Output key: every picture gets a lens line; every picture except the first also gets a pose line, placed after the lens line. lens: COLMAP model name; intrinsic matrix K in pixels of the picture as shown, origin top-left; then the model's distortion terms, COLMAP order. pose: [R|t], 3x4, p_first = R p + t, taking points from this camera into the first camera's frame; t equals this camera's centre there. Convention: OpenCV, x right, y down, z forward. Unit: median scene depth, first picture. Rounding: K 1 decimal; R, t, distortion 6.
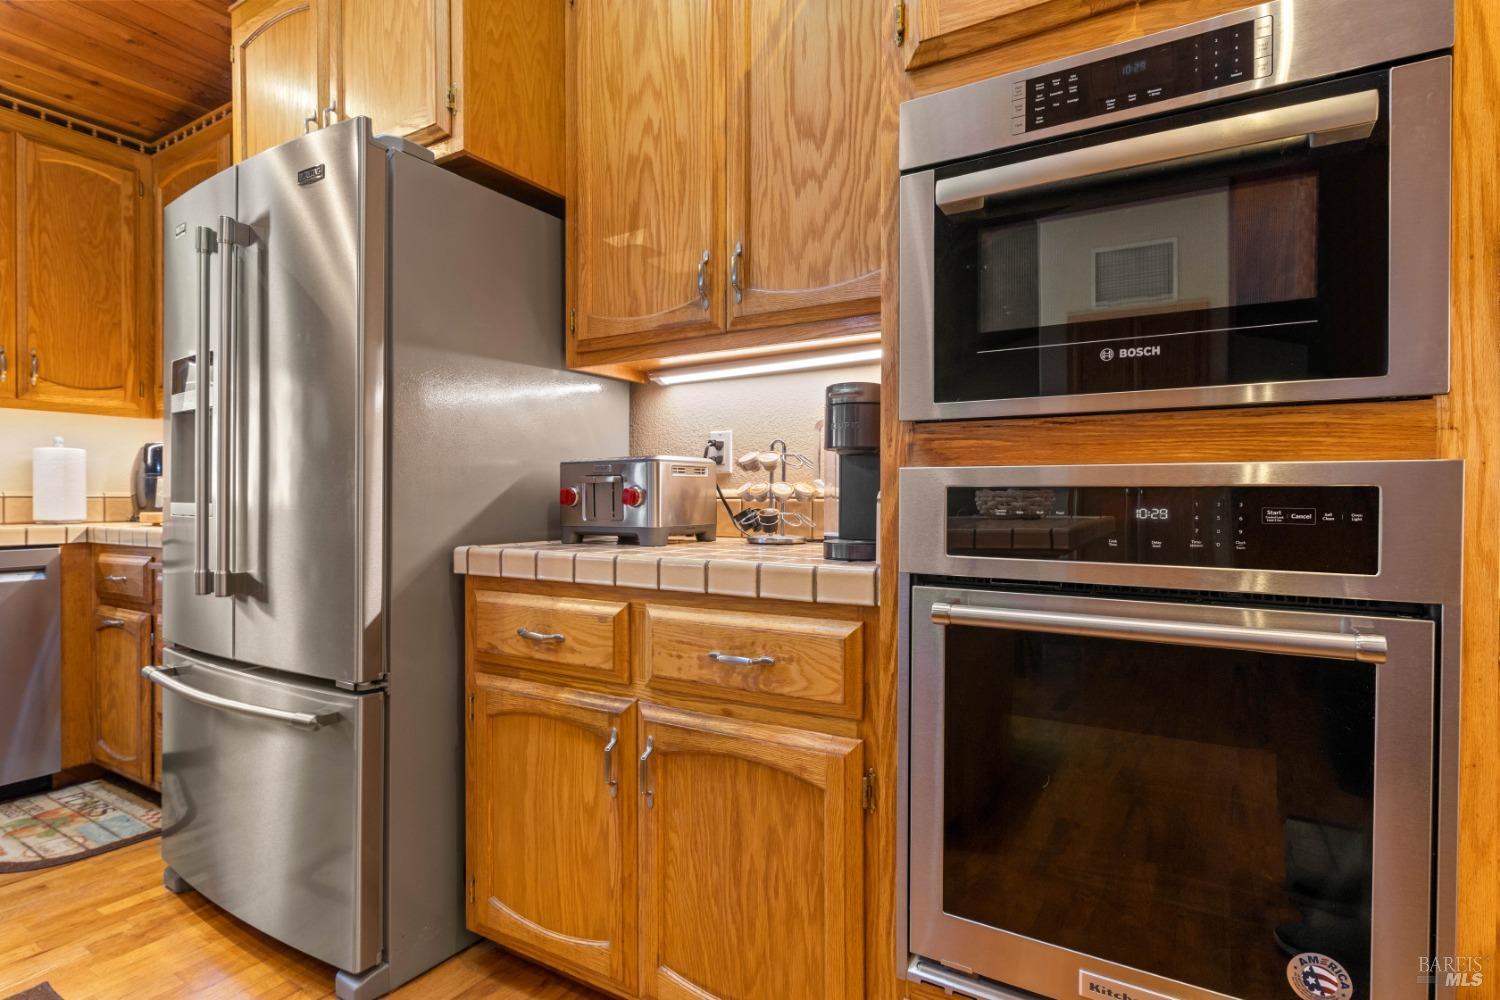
lens RADIAL K [[752.1, 0, 754.2], [0, 752.1, 502.8], [0, 0, 1]] dist [-0.000887, -0.000065]
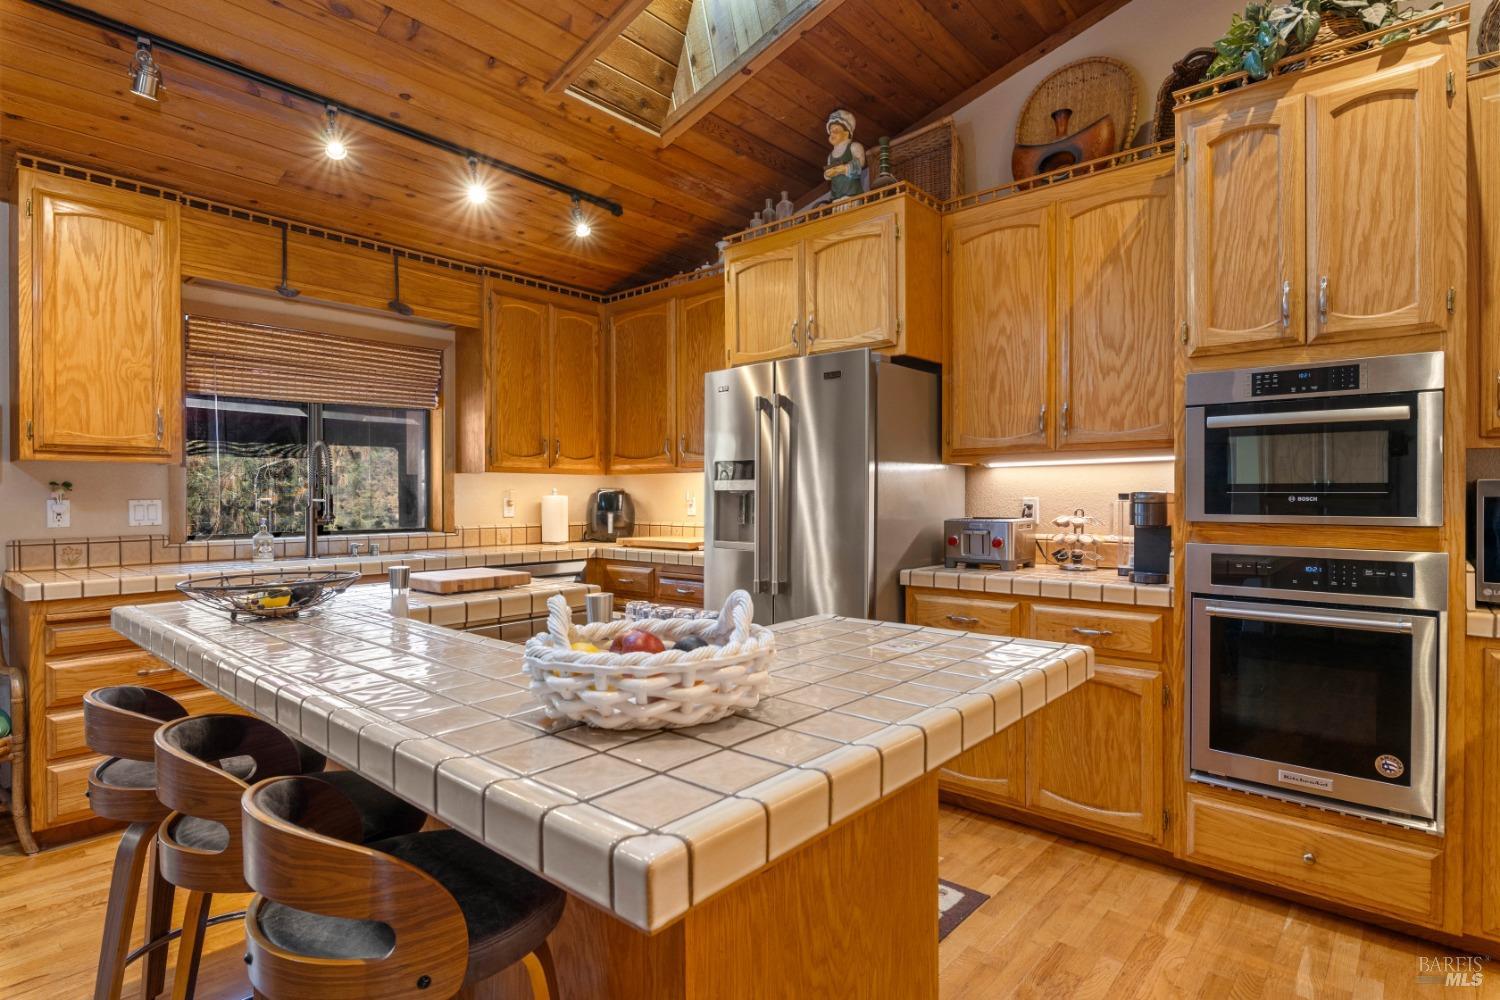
lens RADIAL K [[767.2, 0, 757.0], [0, 767.2, 499.5], [0, 0, 1]] dist [0.000488, -0.003740]
pose [[0.984055, -0.000712, -0.177861, -0.474544], [0.000132, 0.999995, -0.003275, -0.124804], [0.177863, 0.003199, 0.984050, -1.048444]]
